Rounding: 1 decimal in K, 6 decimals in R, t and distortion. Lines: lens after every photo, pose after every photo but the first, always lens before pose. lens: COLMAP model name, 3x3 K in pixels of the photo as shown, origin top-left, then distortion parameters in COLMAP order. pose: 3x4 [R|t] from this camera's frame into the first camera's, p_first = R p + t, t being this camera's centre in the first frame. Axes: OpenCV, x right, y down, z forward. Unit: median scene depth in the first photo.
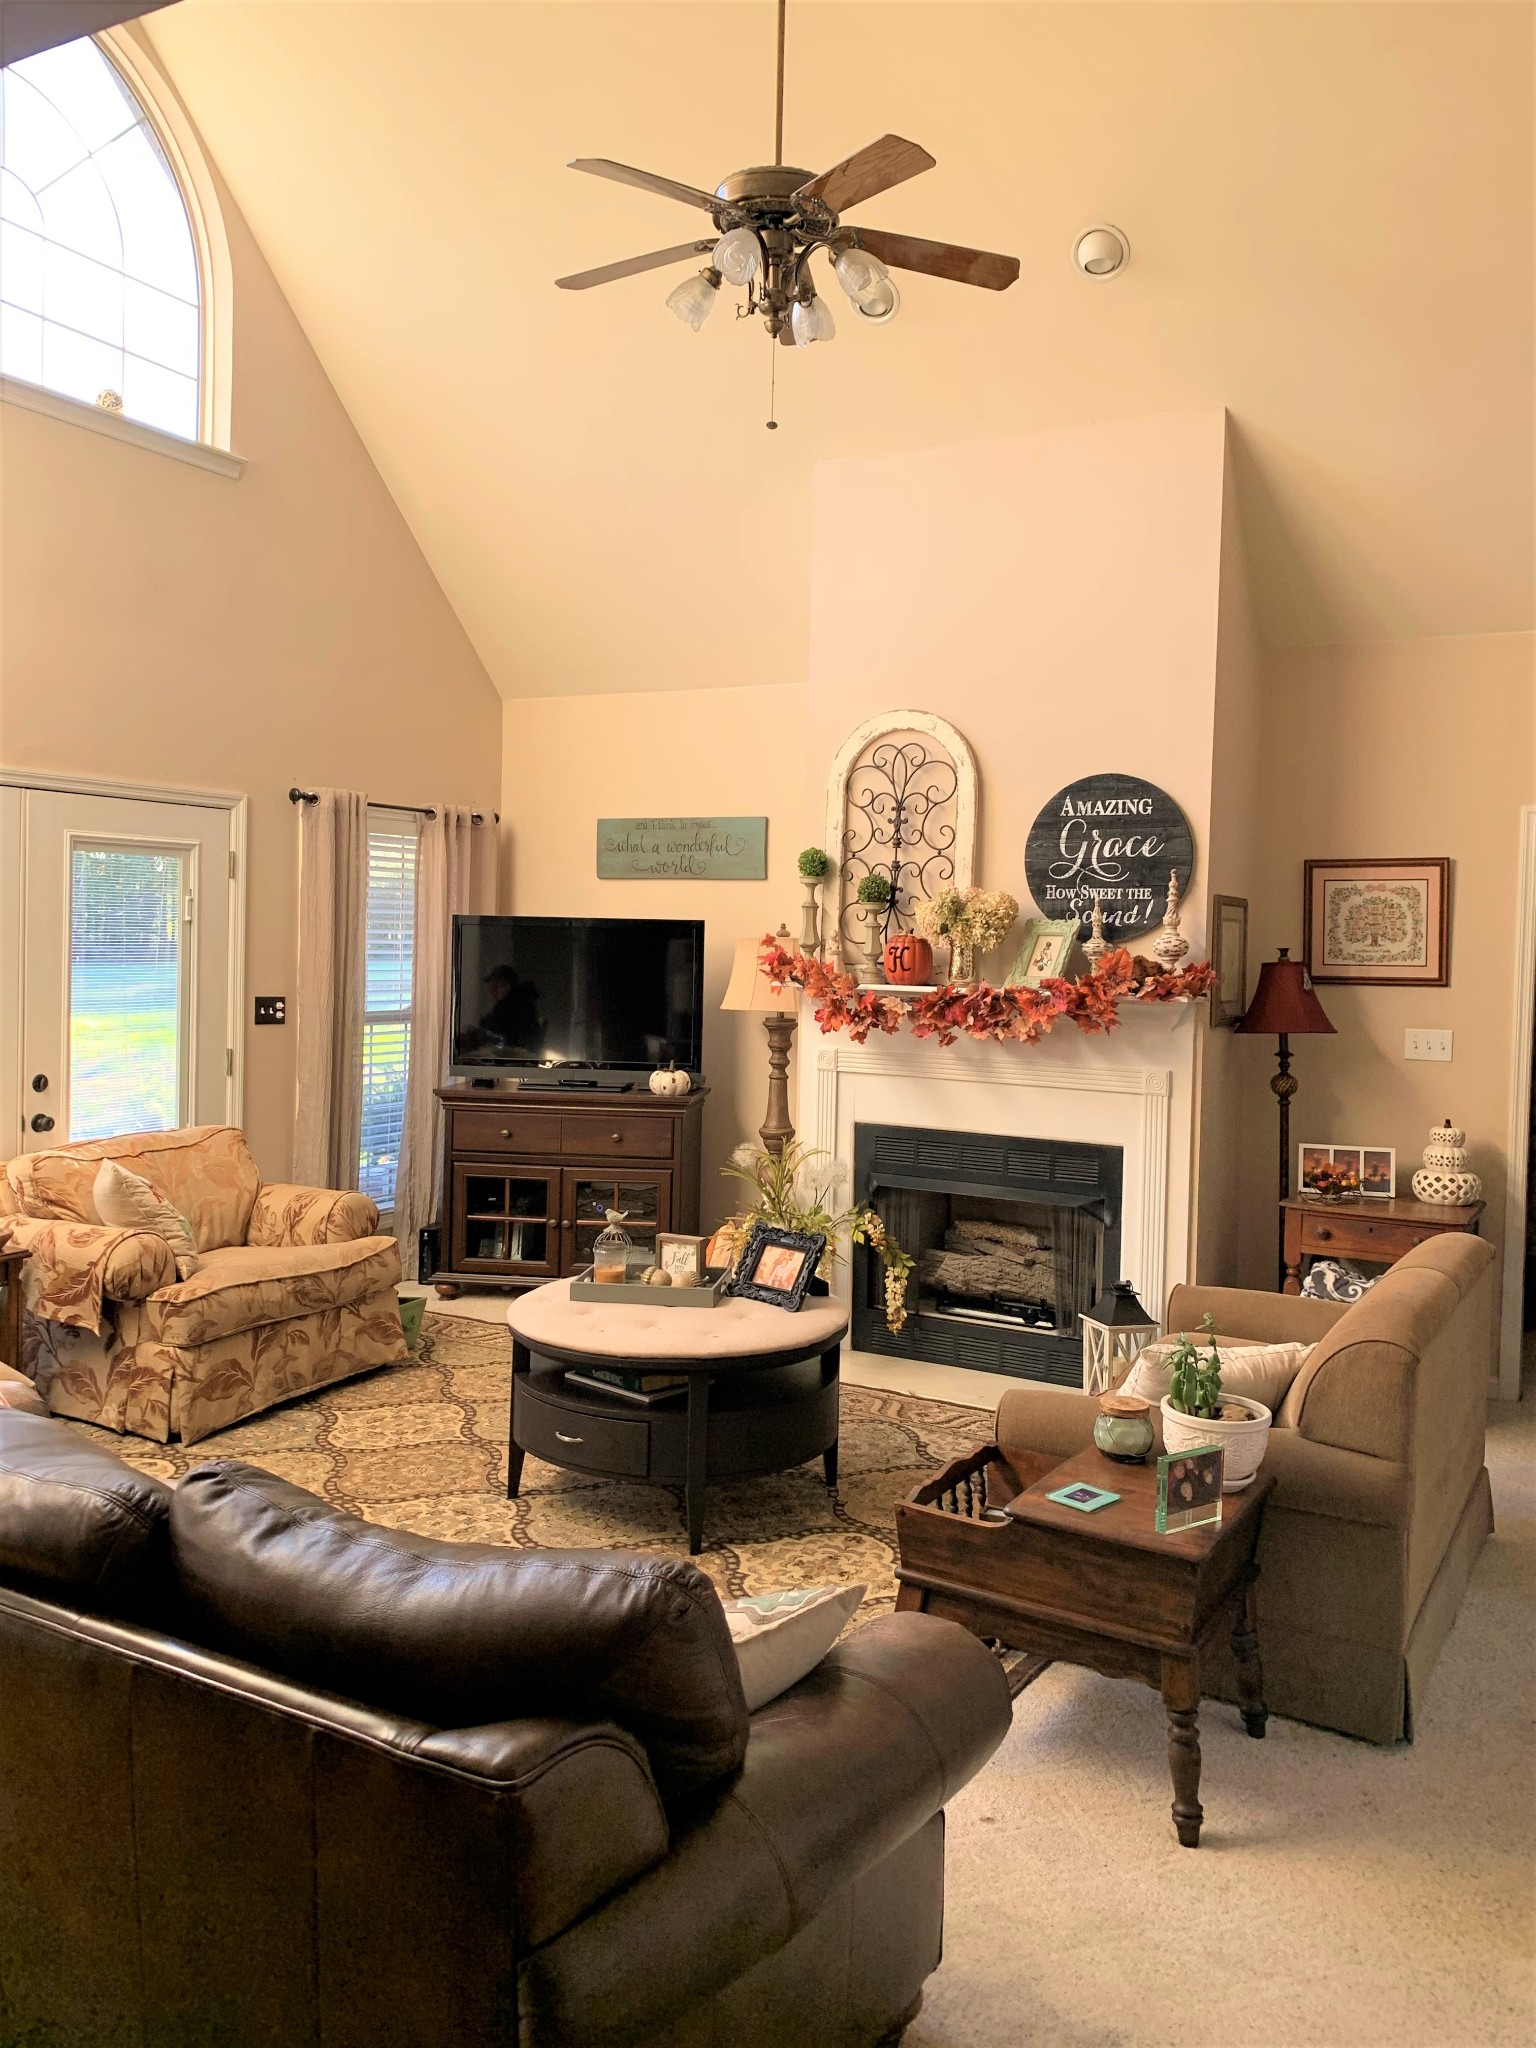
lens RADIAL K [[1606.3, 0, 761.8], [0, 1606.3, 1010.7], [0, 0, 1]] dist [0.045272, -0.057085]
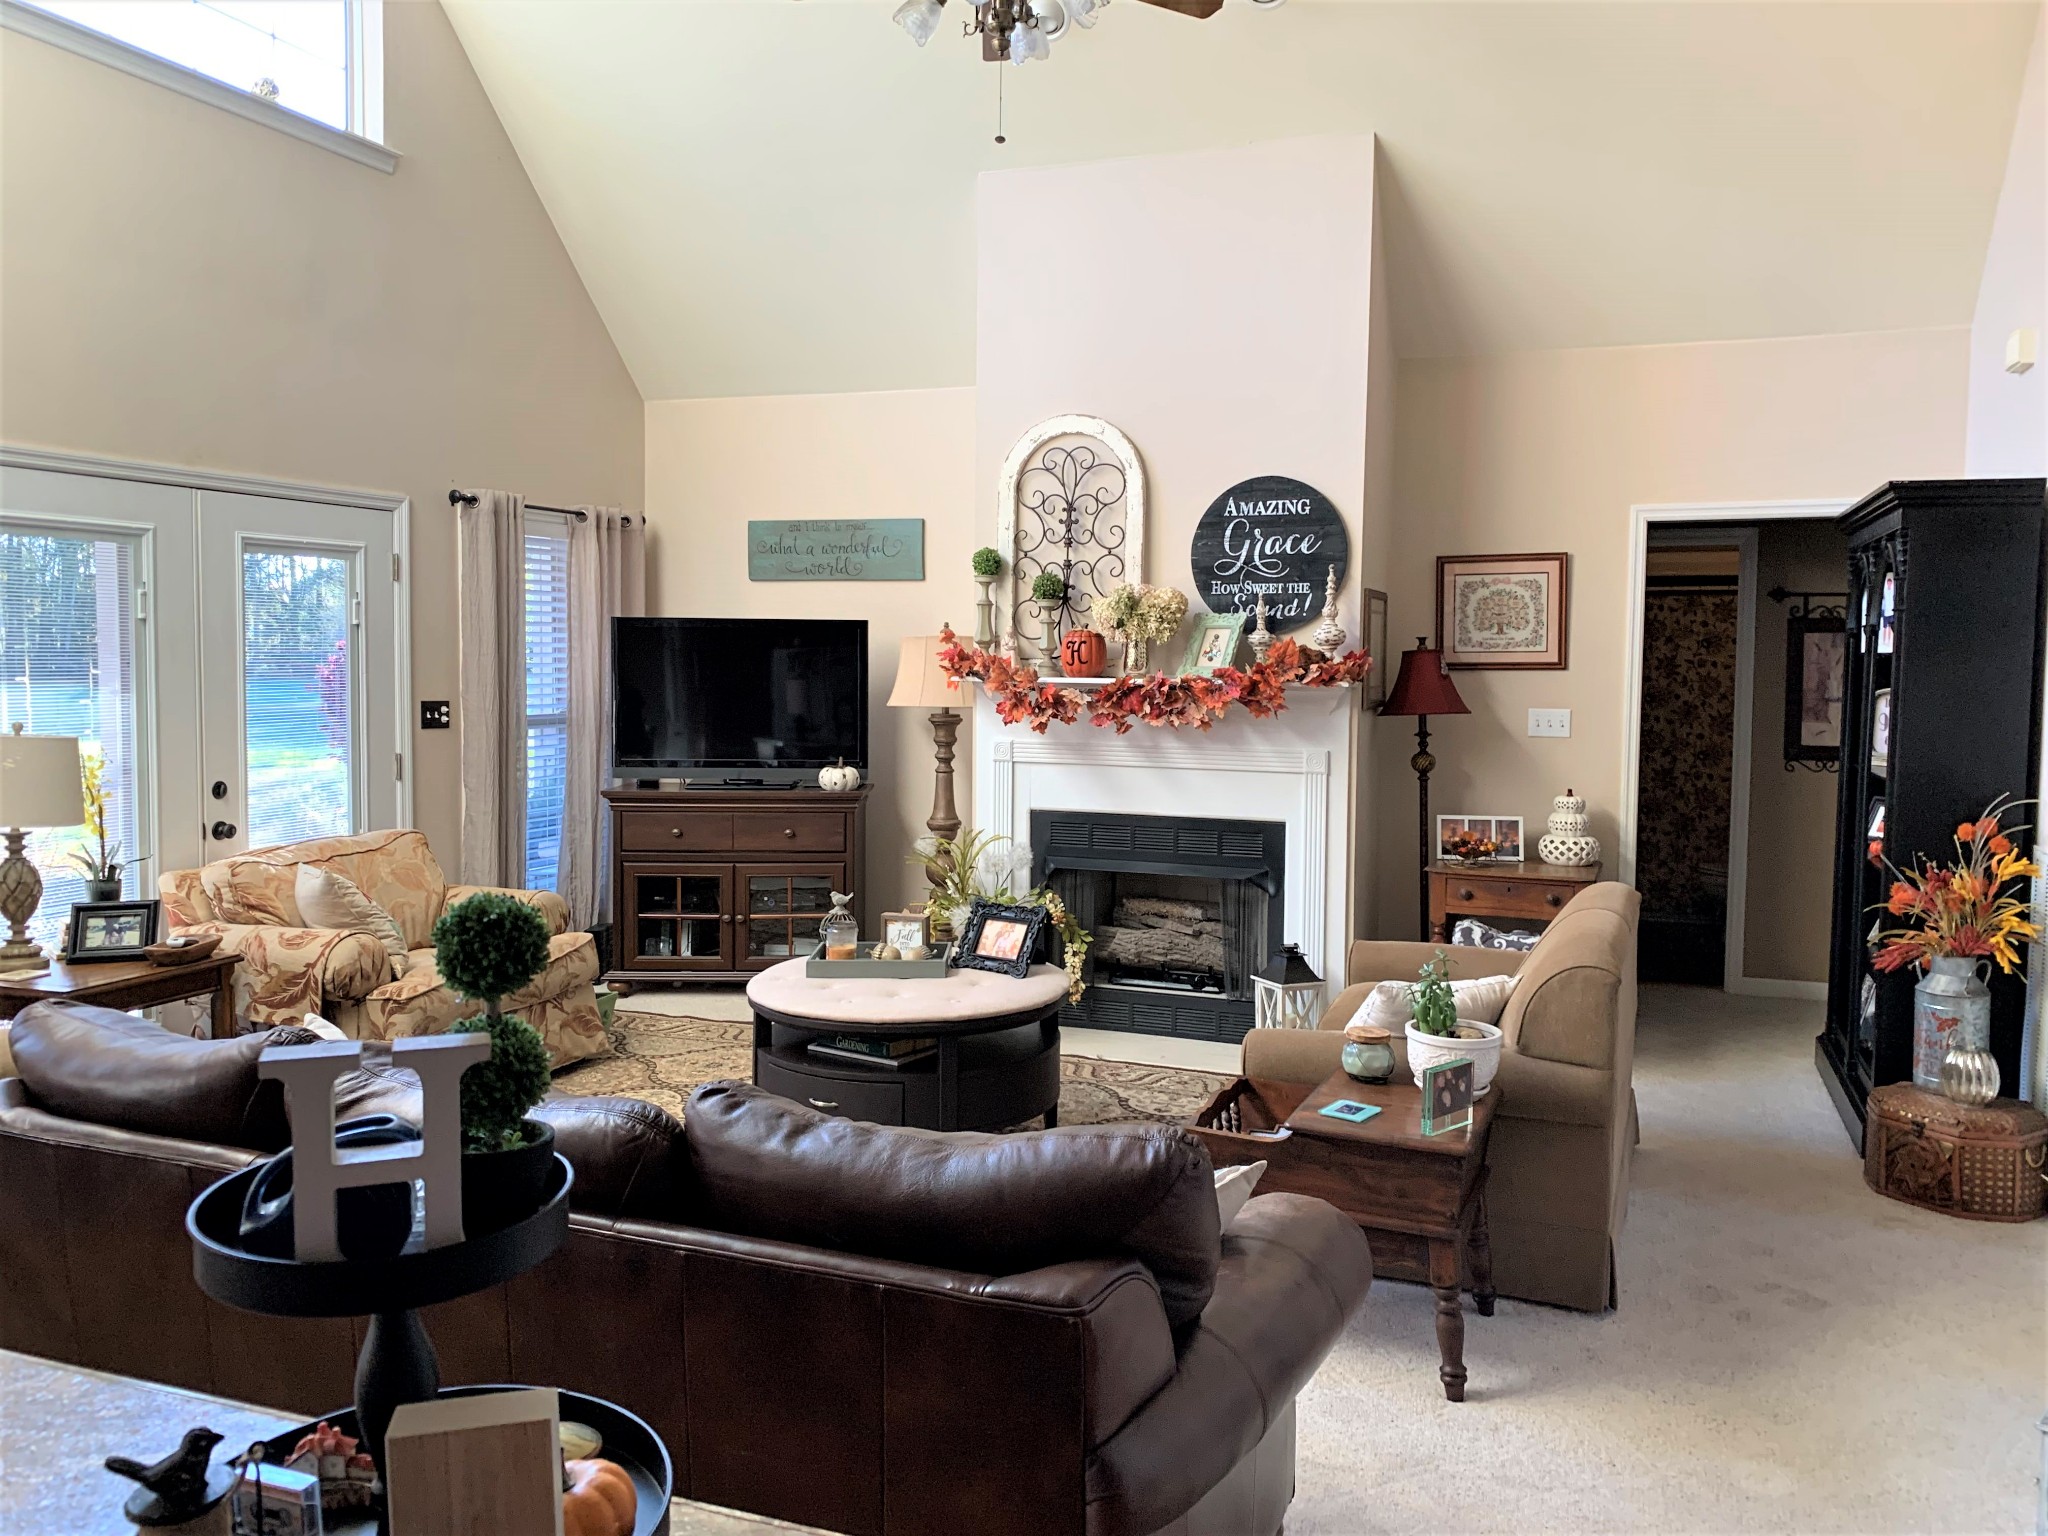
lens RADIAL K [[1606.3, 0, 1028.5], [0, 1606.3, 776.7], [0, 0, 1]] dist [0.045272, -0.057085]
pose [[0.989579, -0.024766, 0.141848, -0.099944], [0.019949, 0.999178, 0.035281, 0.012082], [-0.142605, -0.032083, 0.989259, -0.044939]]
